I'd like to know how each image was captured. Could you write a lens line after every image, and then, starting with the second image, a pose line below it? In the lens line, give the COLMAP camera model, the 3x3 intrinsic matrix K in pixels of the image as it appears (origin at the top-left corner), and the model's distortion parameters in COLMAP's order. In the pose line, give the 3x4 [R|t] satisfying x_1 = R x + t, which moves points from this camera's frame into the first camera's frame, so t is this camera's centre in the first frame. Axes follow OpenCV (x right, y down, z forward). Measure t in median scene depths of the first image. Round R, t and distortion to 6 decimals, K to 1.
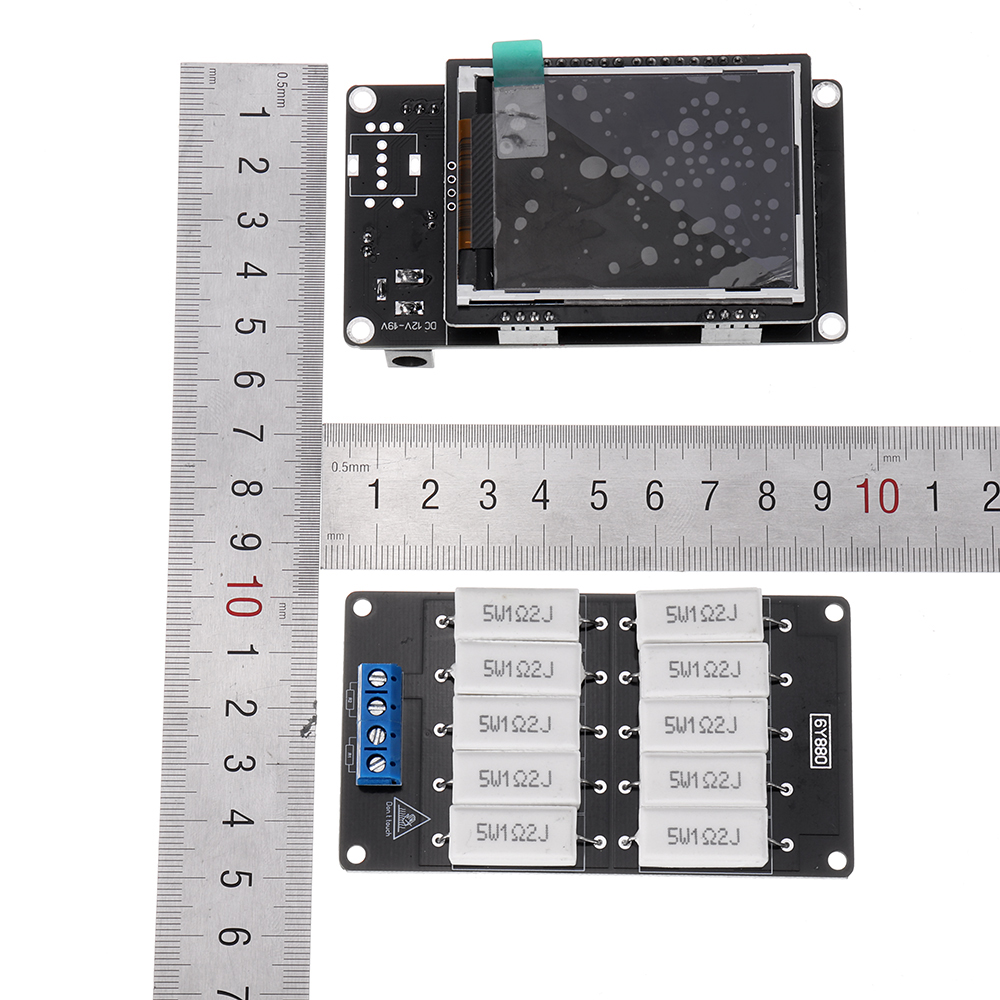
lens RADIAL K [[3366.8, 0, 500.0], [0, 3366.8, 500.0], [0, 0, 1]] dist [0.168872, -1.241242]
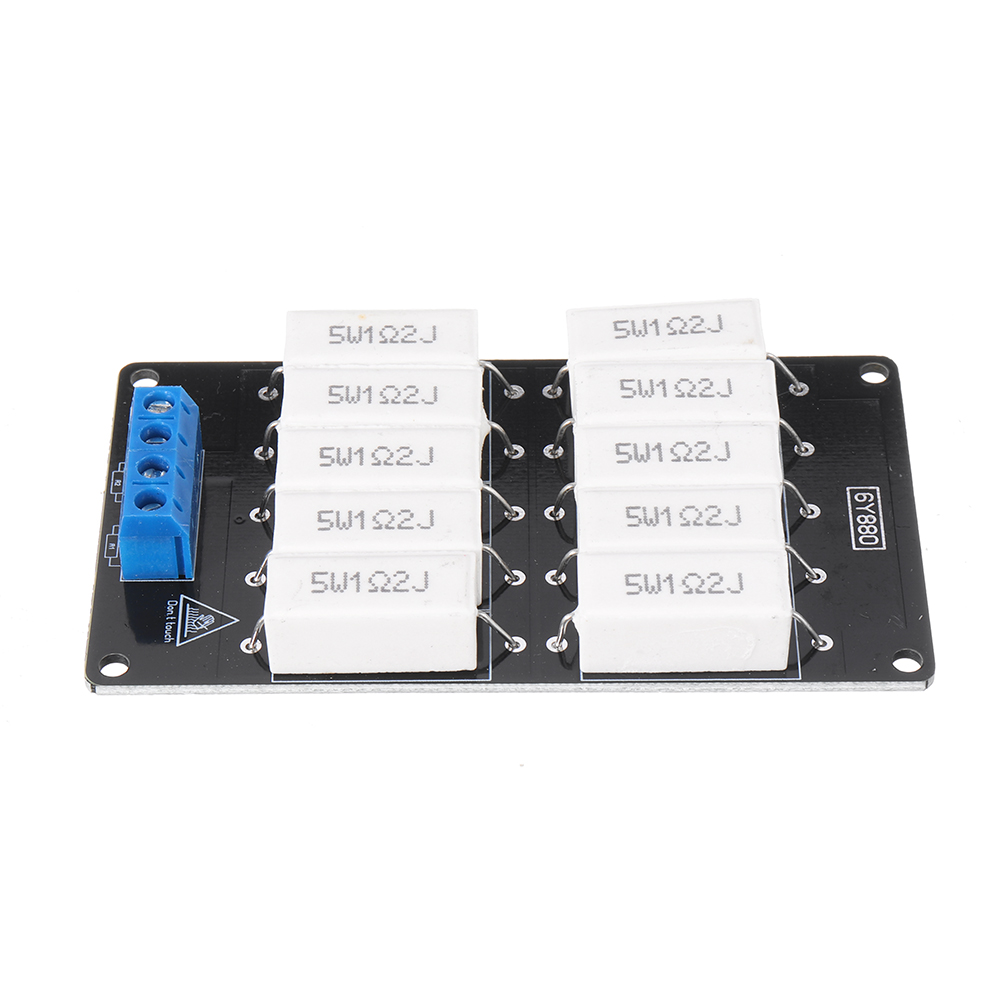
lens RADIAL K [[3366.8, 0, 500.0], [0, 3366.8, 500.0], [0, 0, 1]] dist [0.168872, -1.241242]
pose [[0.999904, -0.010034, 0.009562, 0.021214], [0.013557, 0.851694, -0.523865, 0.398091], [-0.002887, 0.523944, 0.851748, 0.467693]]
